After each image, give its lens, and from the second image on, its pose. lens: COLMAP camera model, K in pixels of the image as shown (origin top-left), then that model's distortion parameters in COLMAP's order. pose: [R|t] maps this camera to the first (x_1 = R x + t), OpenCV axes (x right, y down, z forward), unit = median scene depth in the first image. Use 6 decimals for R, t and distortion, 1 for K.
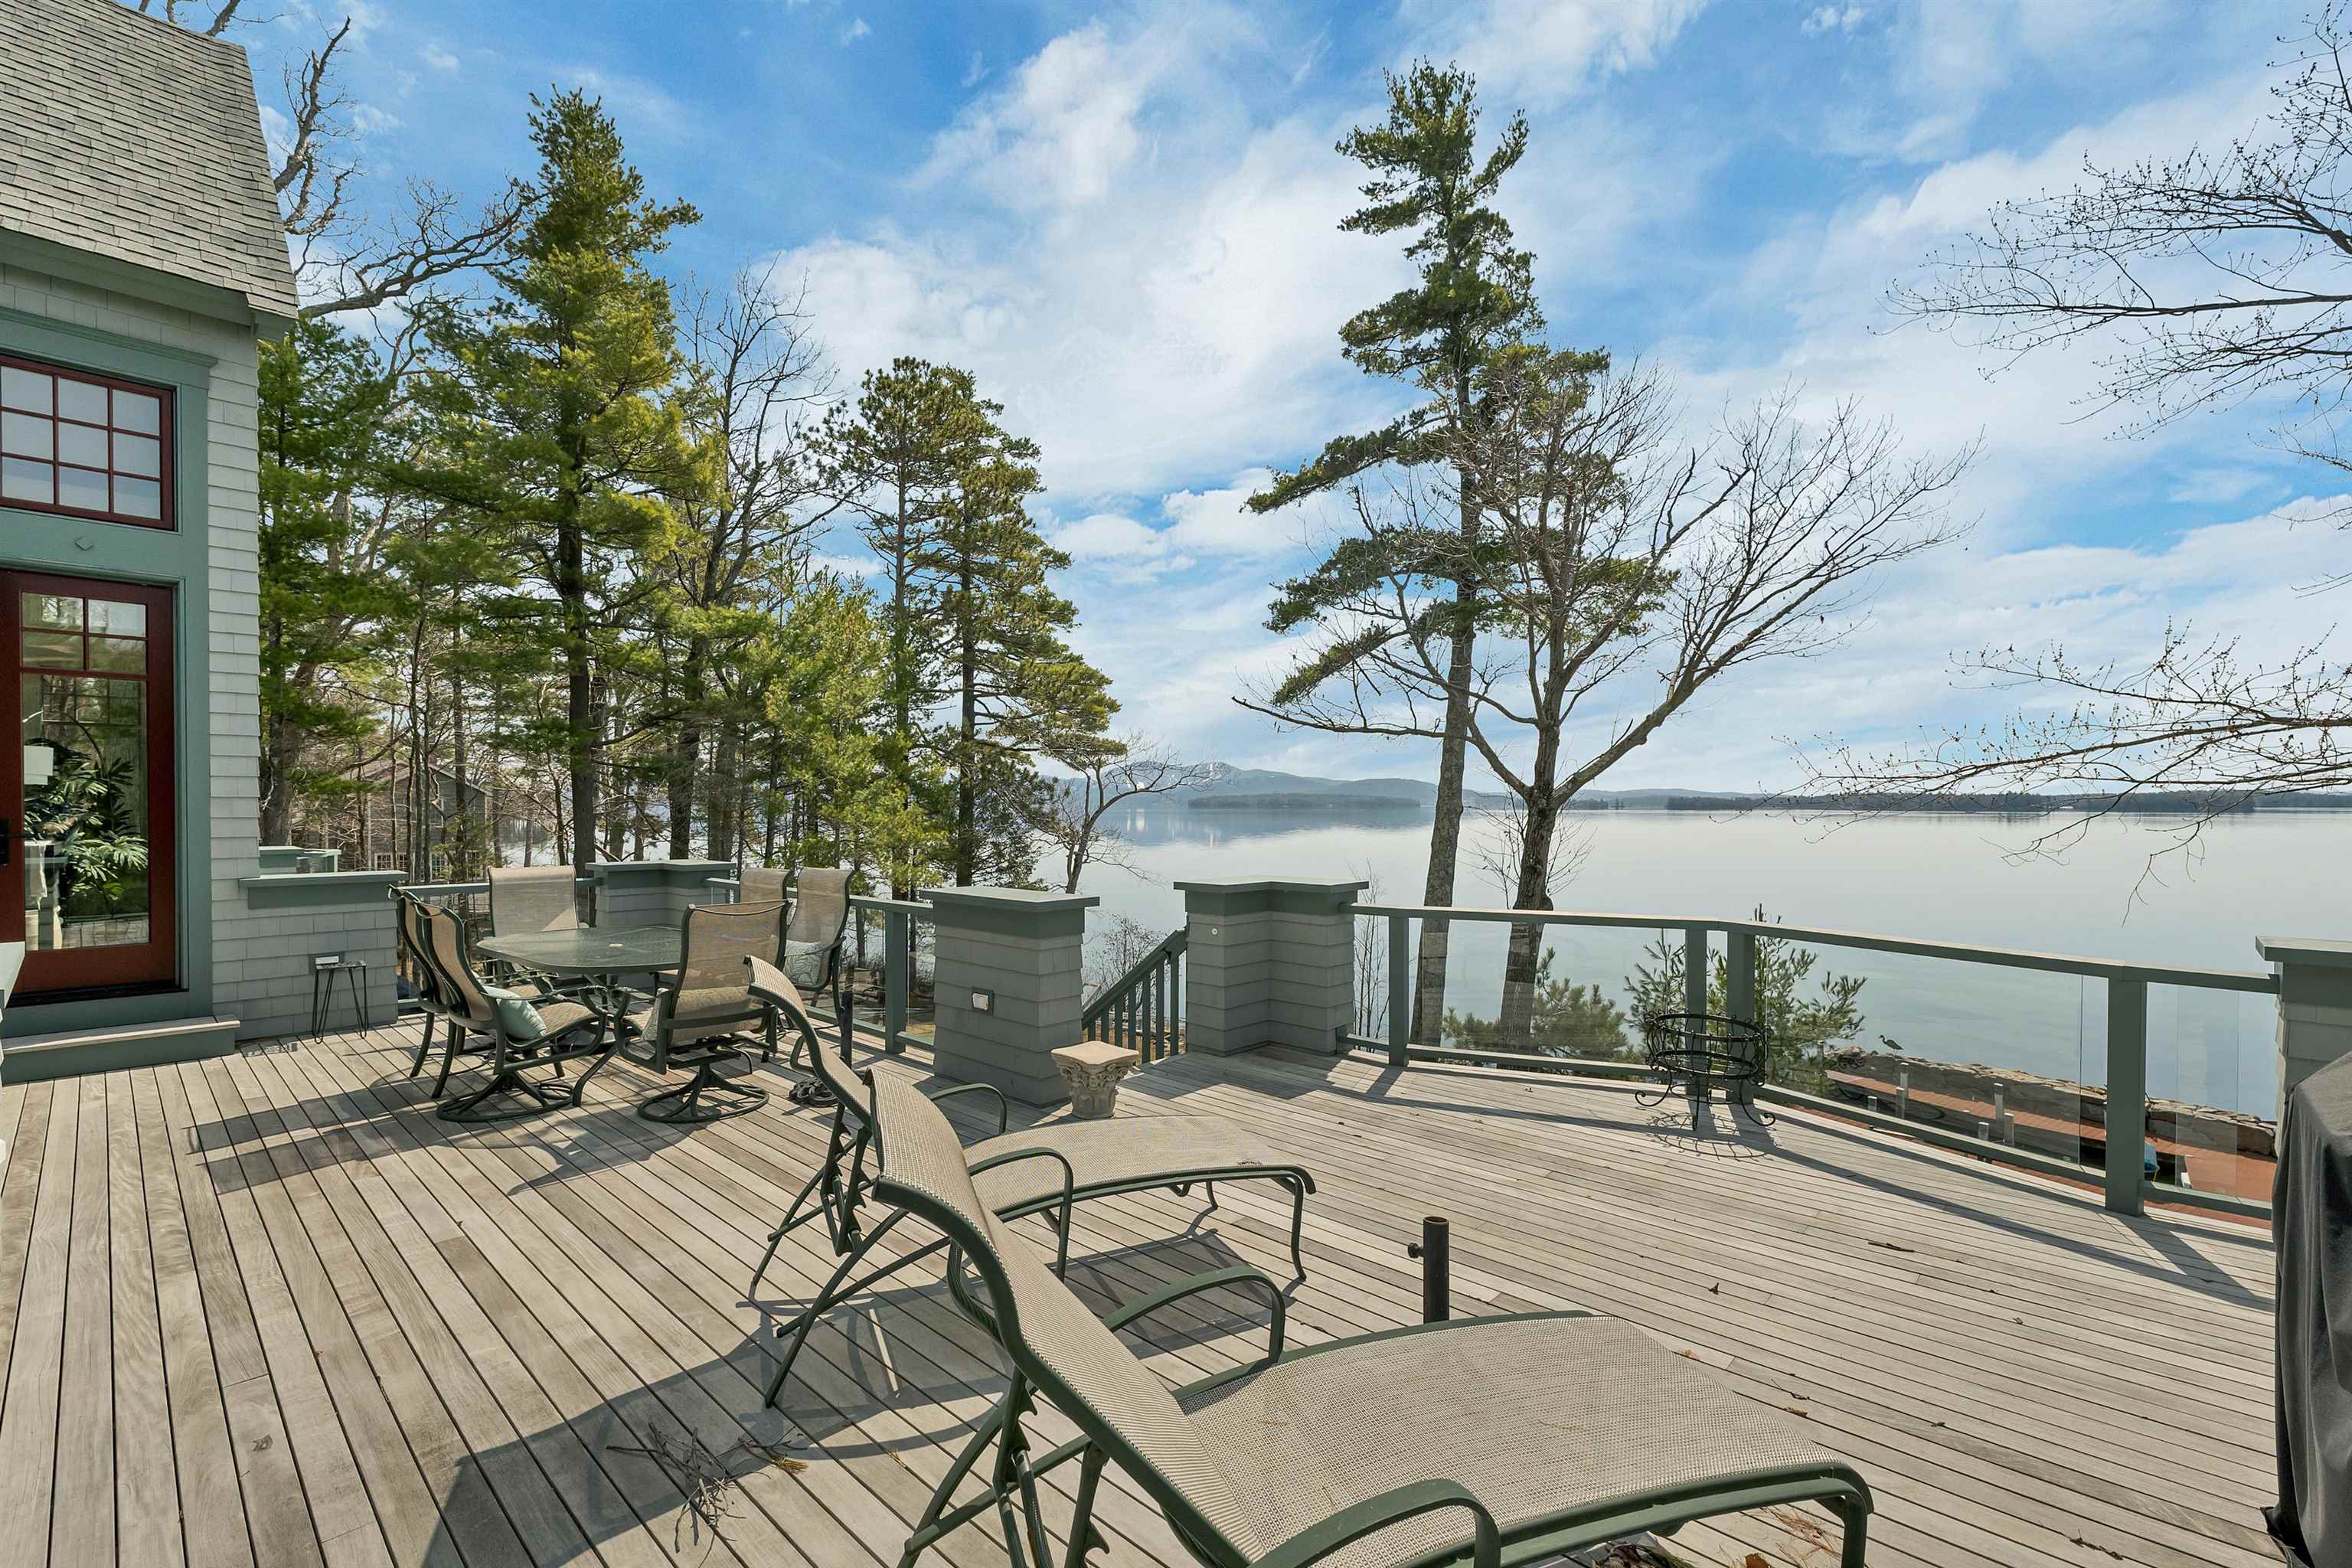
lens RADIAL K [[998.6, 0, 1161.7], [0, 998.6, 809.5], [0, 0, 1]] dist [0.001156, 0.000574]
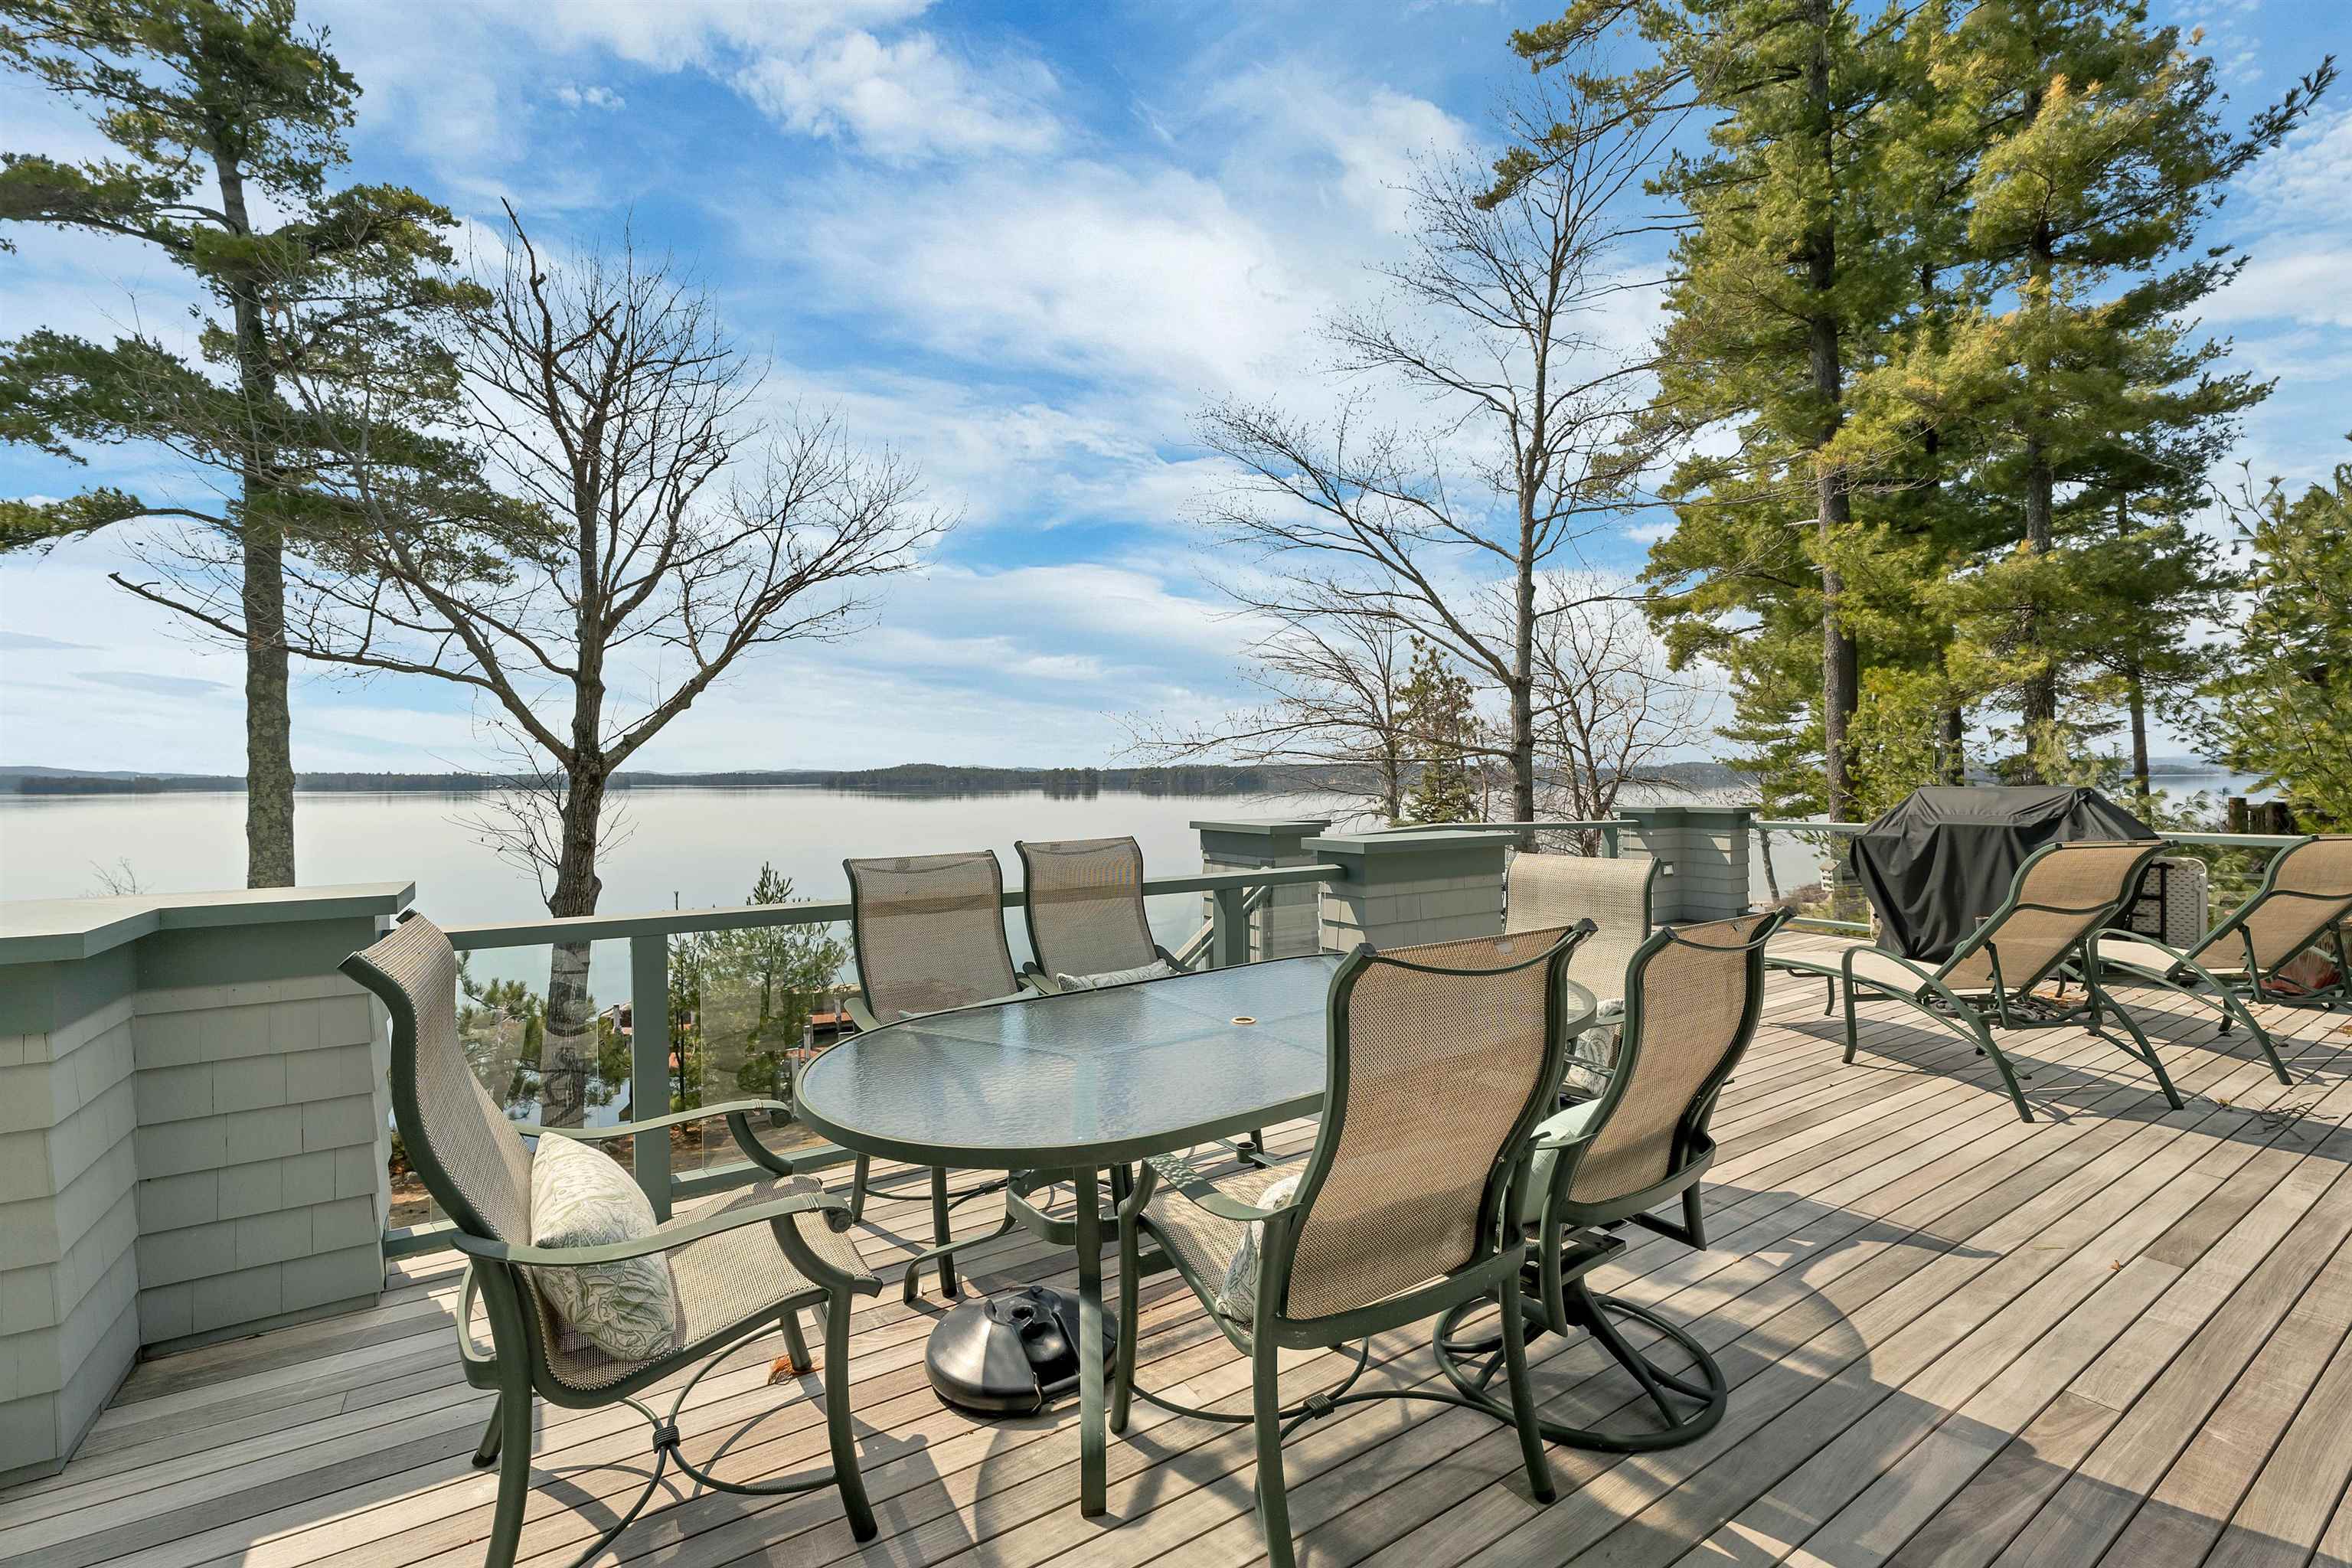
lens RADIAL K [[970.9, 0, 1176.0], [0, 970.9, 784.0], [0, 0, 1]] dist [-0.001267, 0.000126]
pose [[0.248171, -0.006297, 0.968696, -1.256307], [0.011239, 0.999930, 0.003621, 0.039547], [-0.968651, 0.009988, 0.248224, 1.198867]]
